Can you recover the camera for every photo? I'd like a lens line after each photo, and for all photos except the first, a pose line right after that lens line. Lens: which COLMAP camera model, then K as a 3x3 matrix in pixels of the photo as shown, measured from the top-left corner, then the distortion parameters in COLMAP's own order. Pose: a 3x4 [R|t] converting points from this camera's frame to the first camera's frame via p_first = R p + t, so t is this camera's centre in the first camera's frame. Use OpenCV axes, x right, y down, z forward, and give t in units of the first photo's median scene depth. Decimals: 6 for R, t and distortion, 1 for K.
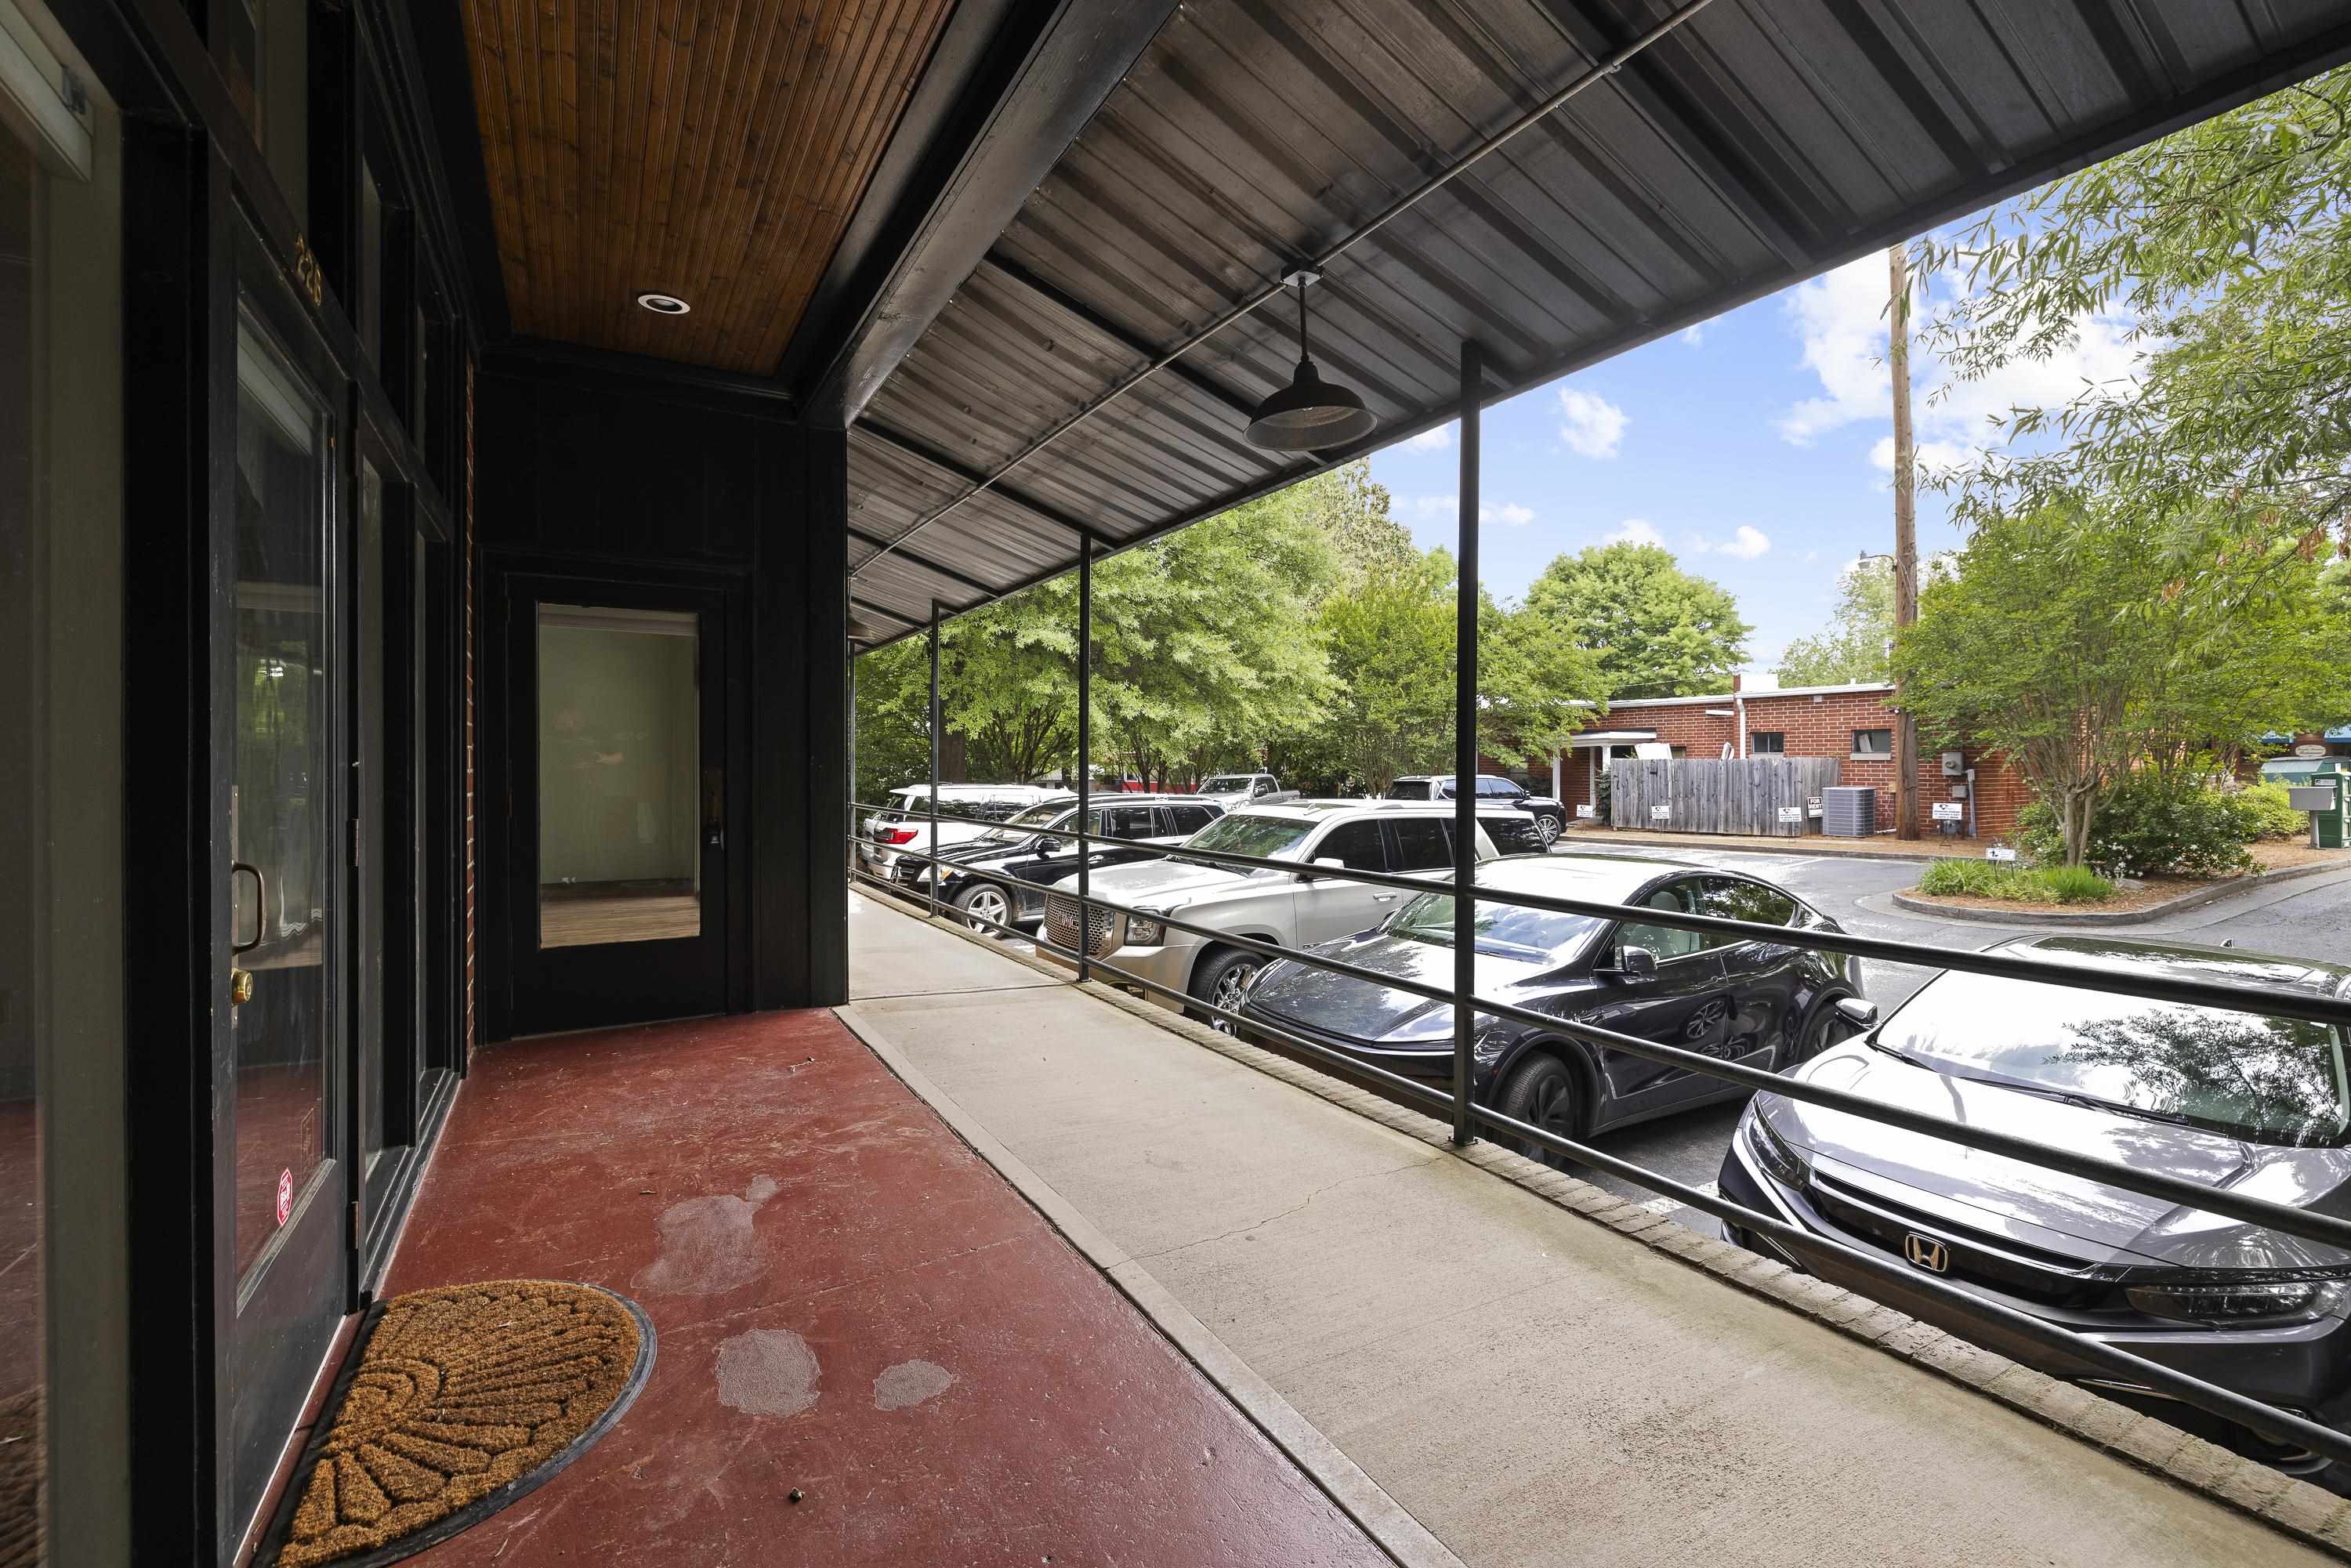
lens RADIAL K [[998.2, 0, 1166.9], [0, 998.2, 757.9], [0, 0, 1]] dist [-0.000829, 0.000203]
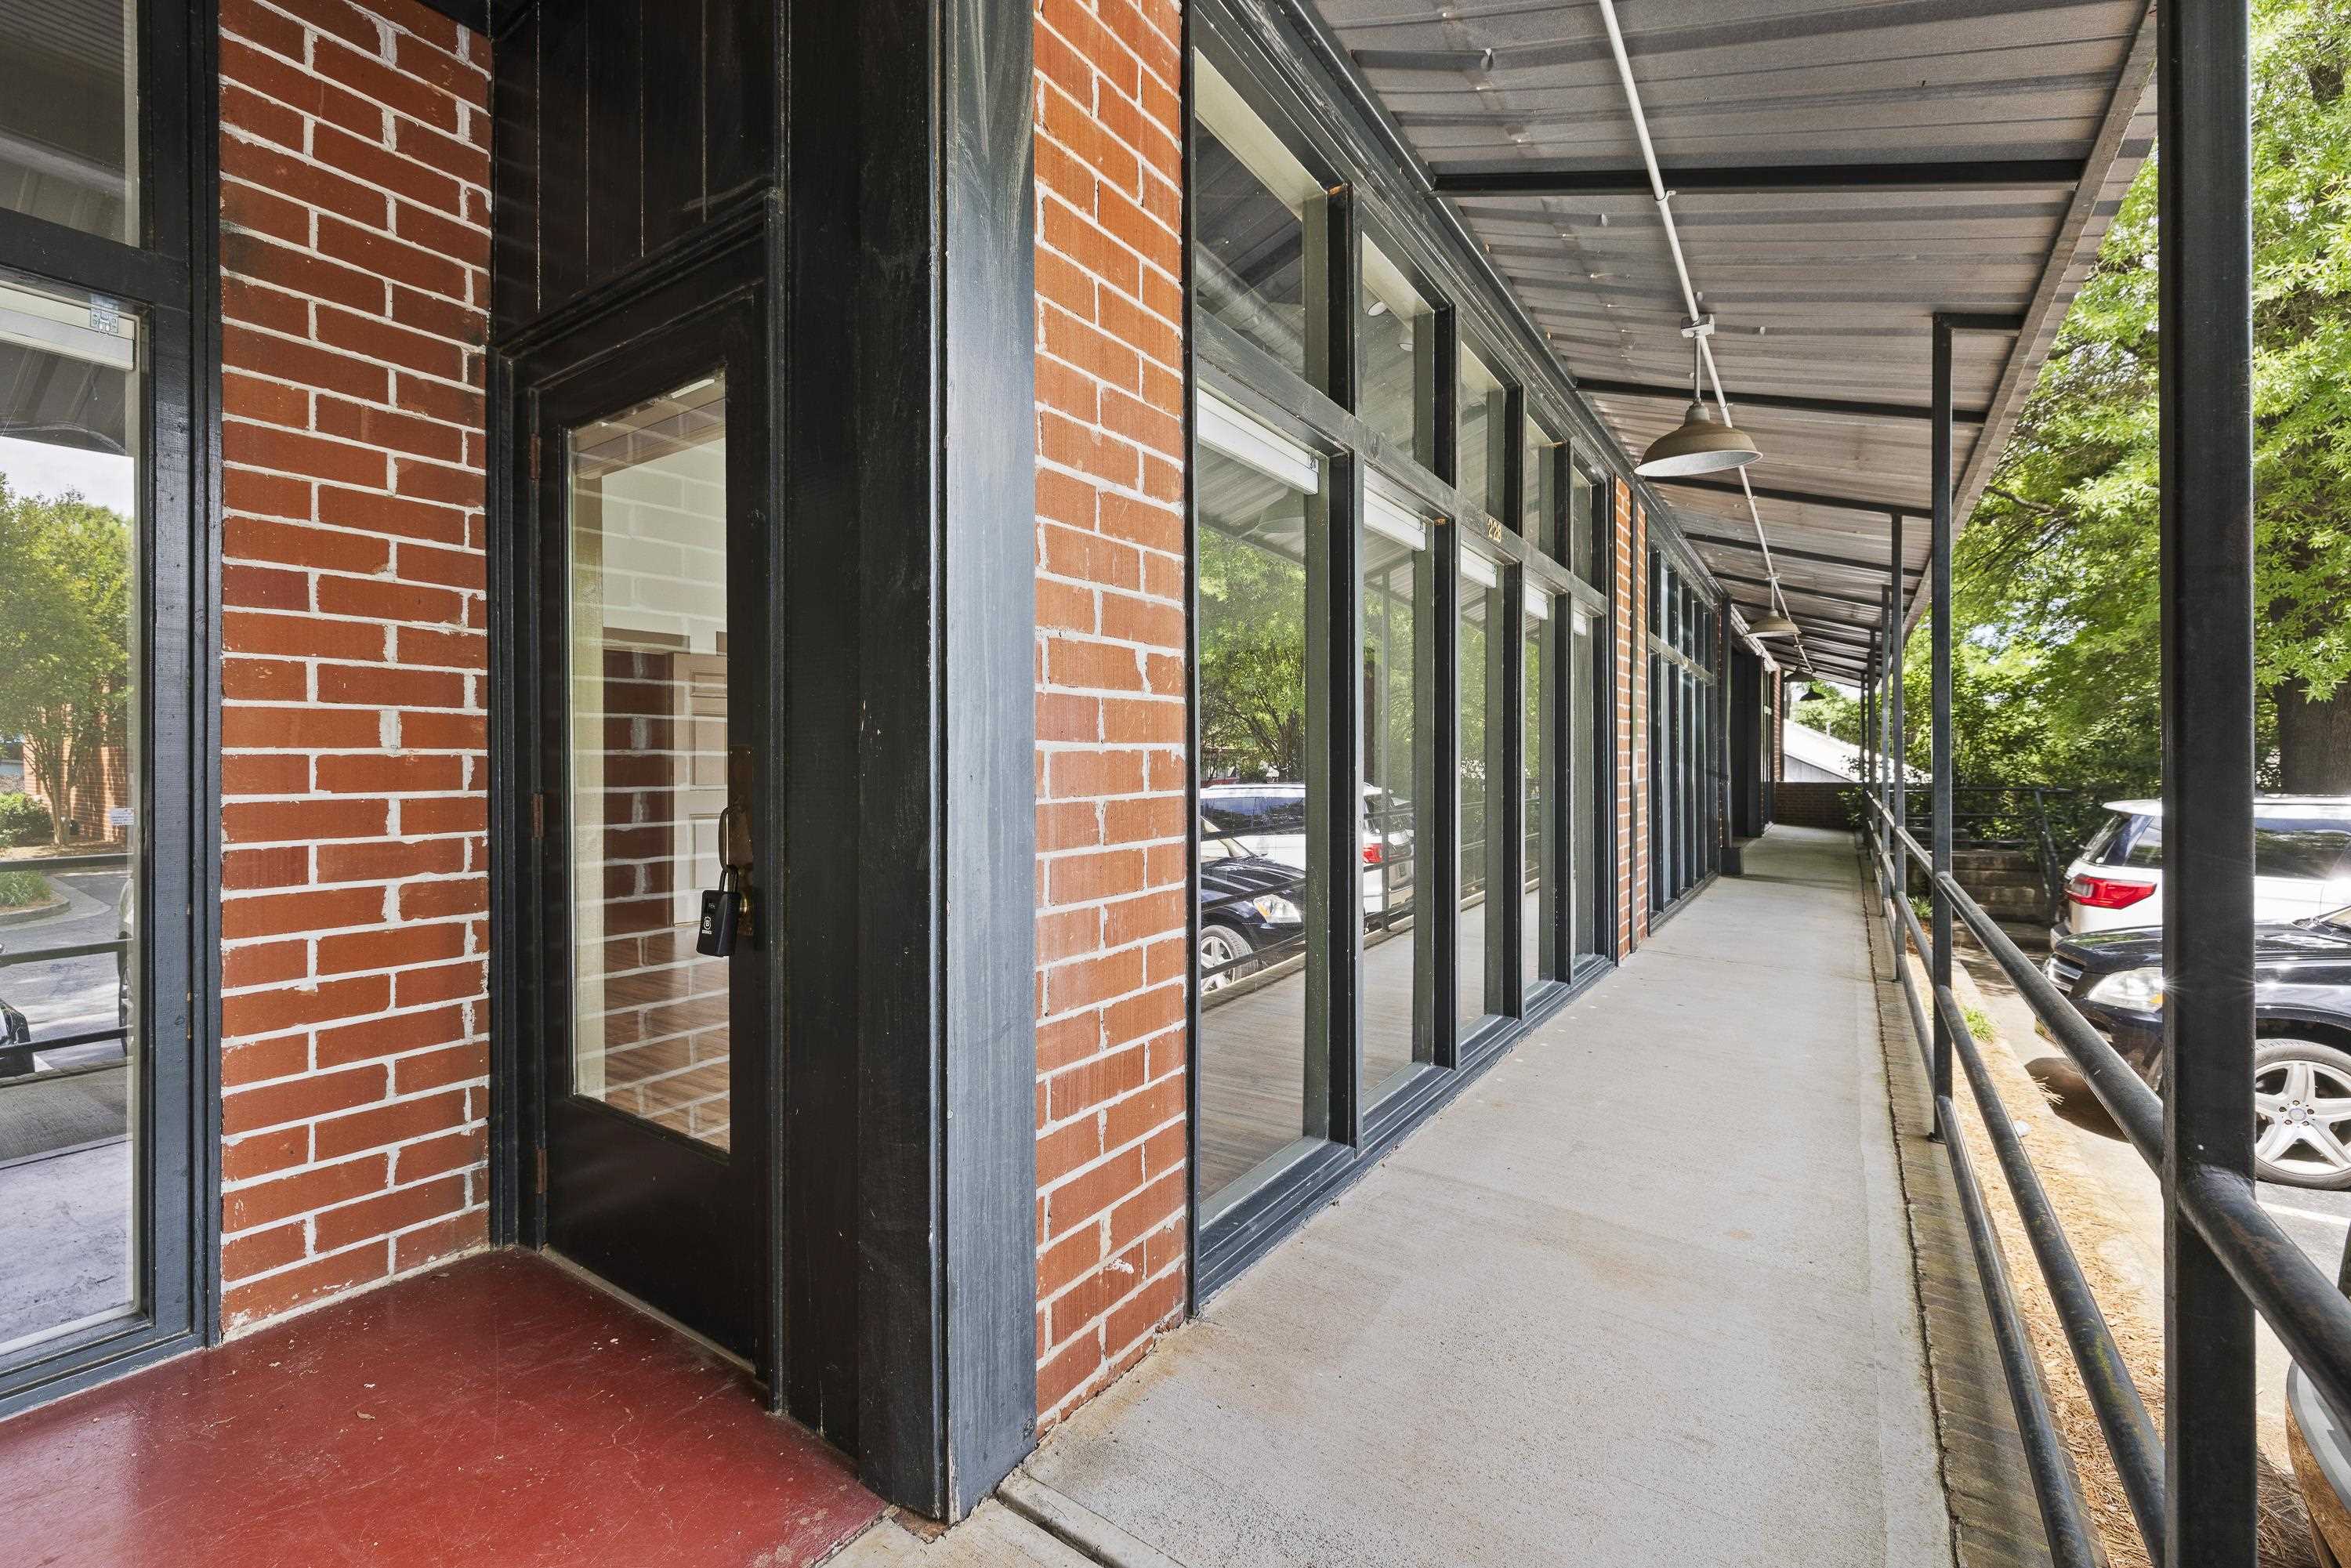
lens RADIAL K [[998.2, 0, 1166.9], [0, 998.2, 757.9], [0, 0, 1]] dist [-0.000829, 0.000203]
pose [[0.429155, -0.003592, -0.903224, -0.027824], [0.010103, 0.999949, 0.000824, 0.025905], [0.903174, -0.009479, 0.429169, 1.479937]]
